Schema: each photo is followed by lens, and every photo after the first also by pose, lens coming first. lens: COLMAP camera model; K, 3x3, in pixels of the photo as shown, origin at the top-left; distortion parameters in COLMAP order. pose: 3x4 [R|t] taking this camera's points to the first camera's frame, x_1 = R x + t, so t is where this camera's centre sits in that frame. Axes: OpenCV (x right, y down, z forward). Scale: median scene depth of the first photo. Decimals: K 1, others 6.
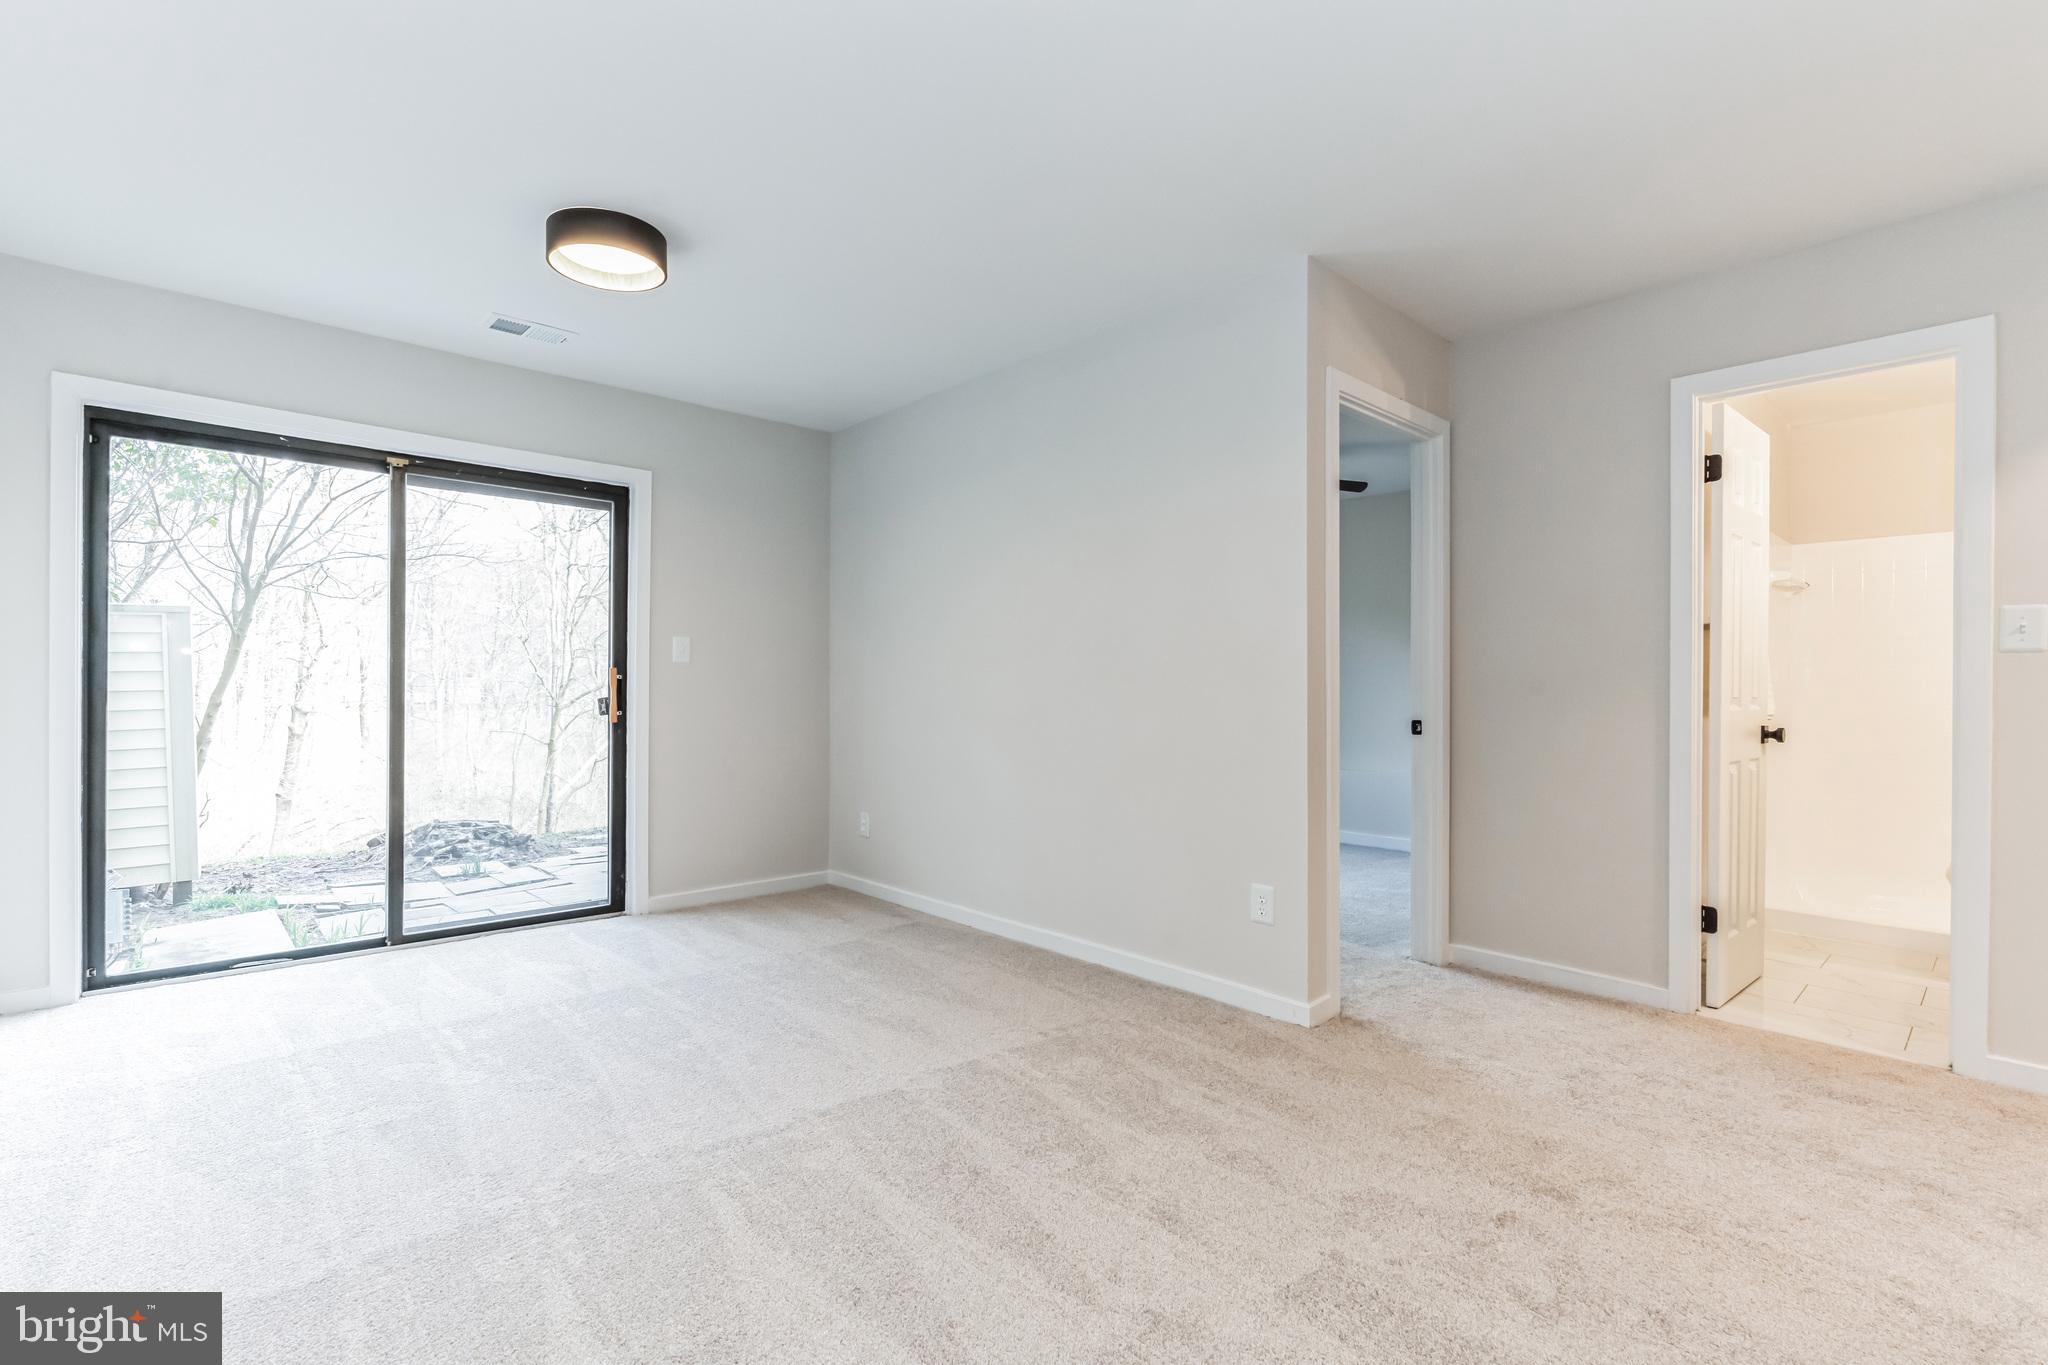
lens RADIAL K [[918.2, 0, 1026.0], [0, 918.2, 687.8], [0, 0, 1]] dist [-0.003225, 0.000137]
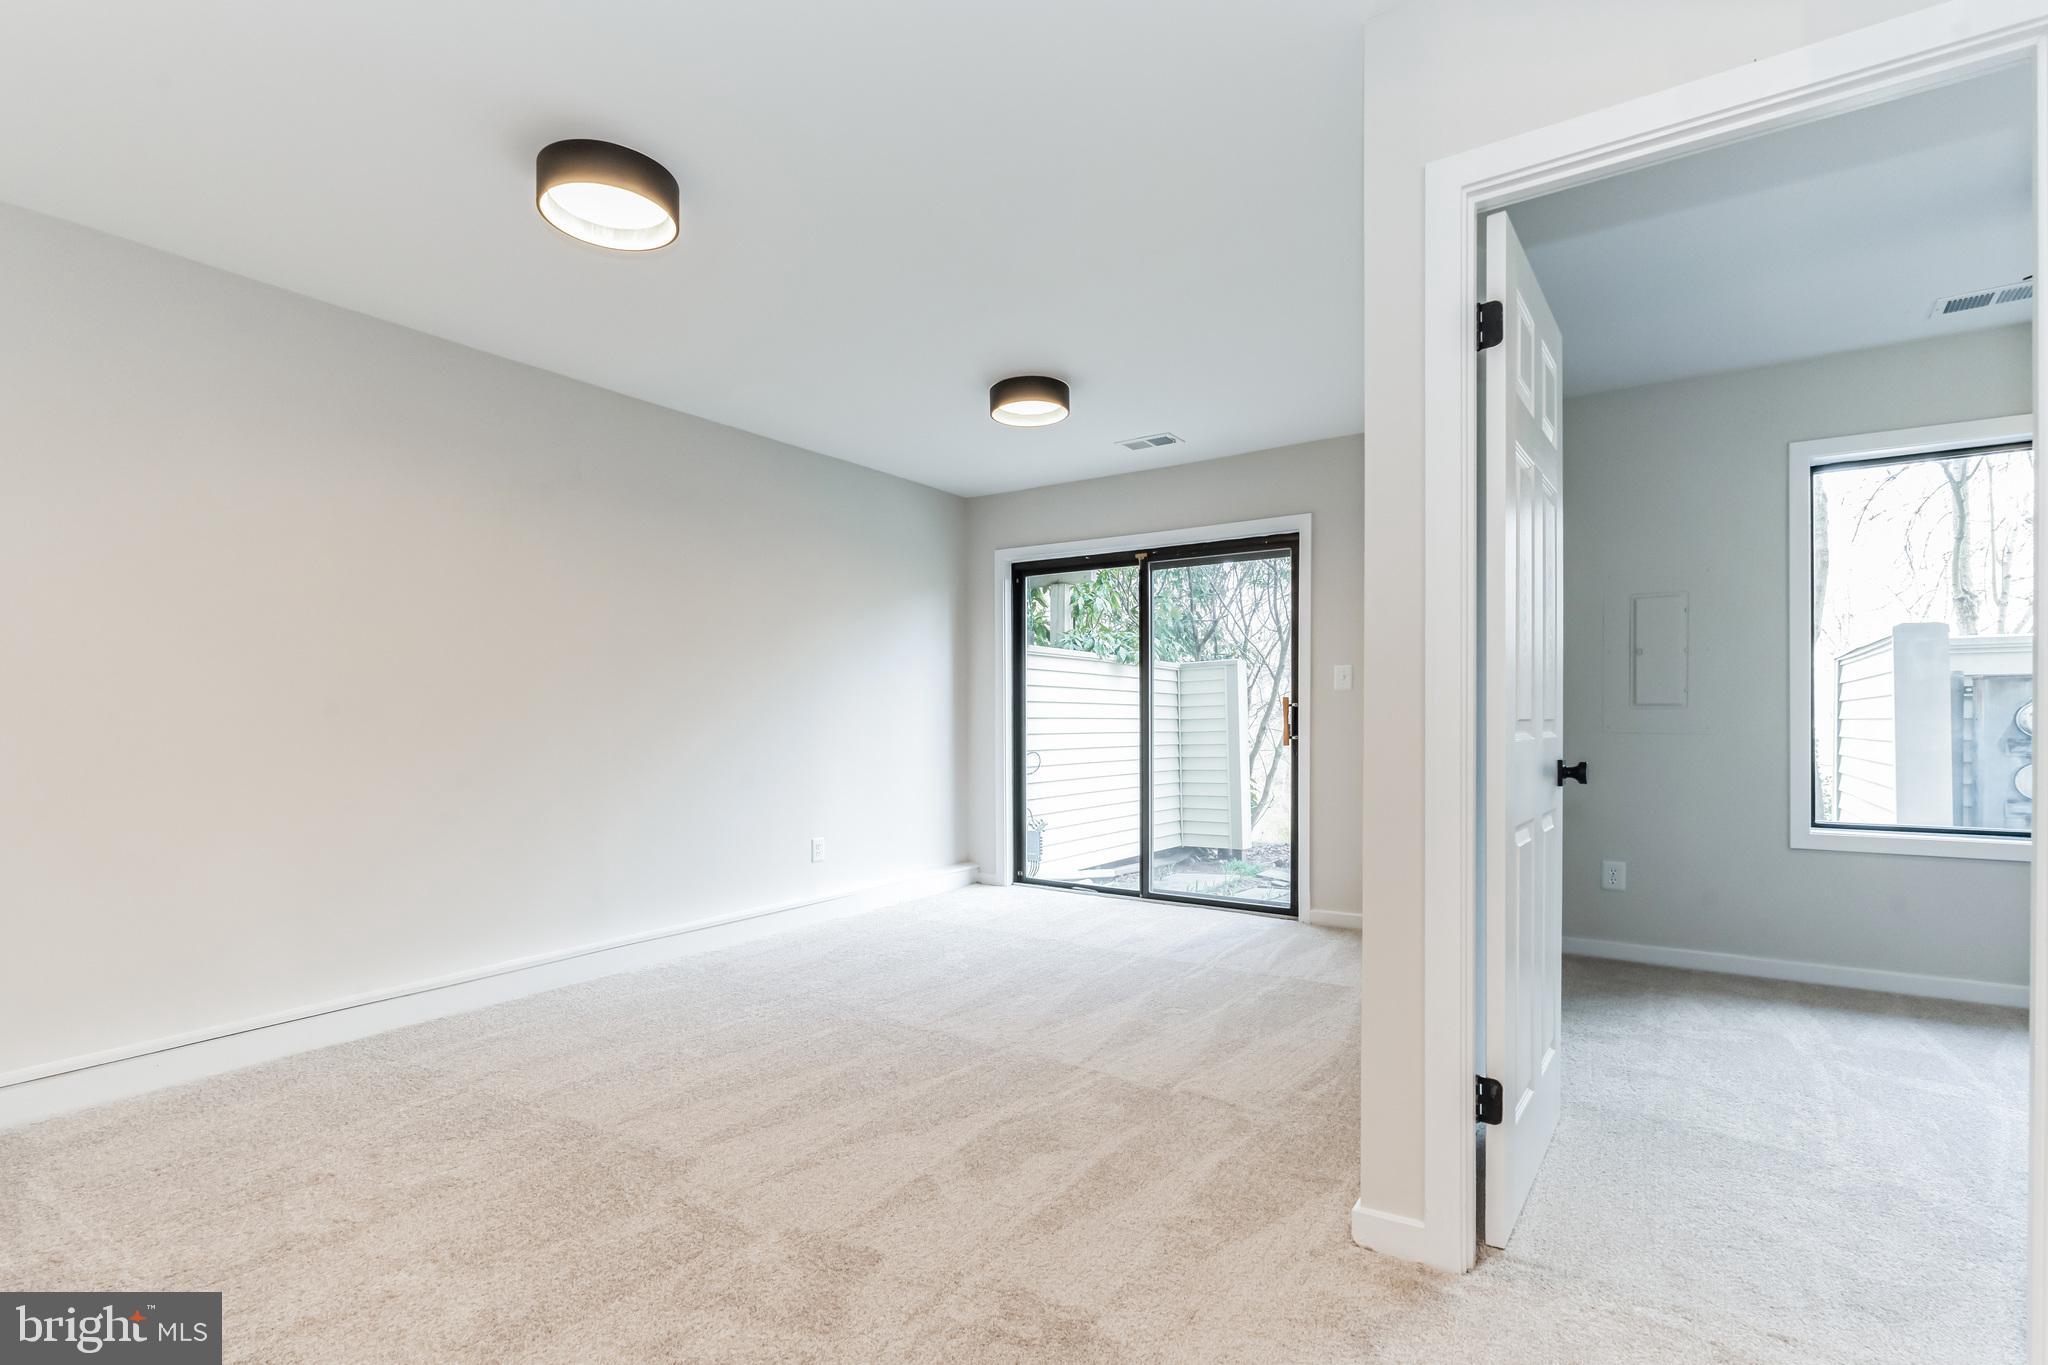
lens RADIAL K [[939.1, 0, 1028.1], [0, 939.1, 715.4], [0, 0, 1]] dist [-0.002583, -0.000764]
pose [[0.237968, -0.007642, -0.971243, 0.724012], [0.002859, 0.999970, -0.007168, 0.009368], [0.971269, -0.001071, 0.237983, 0.514215]]
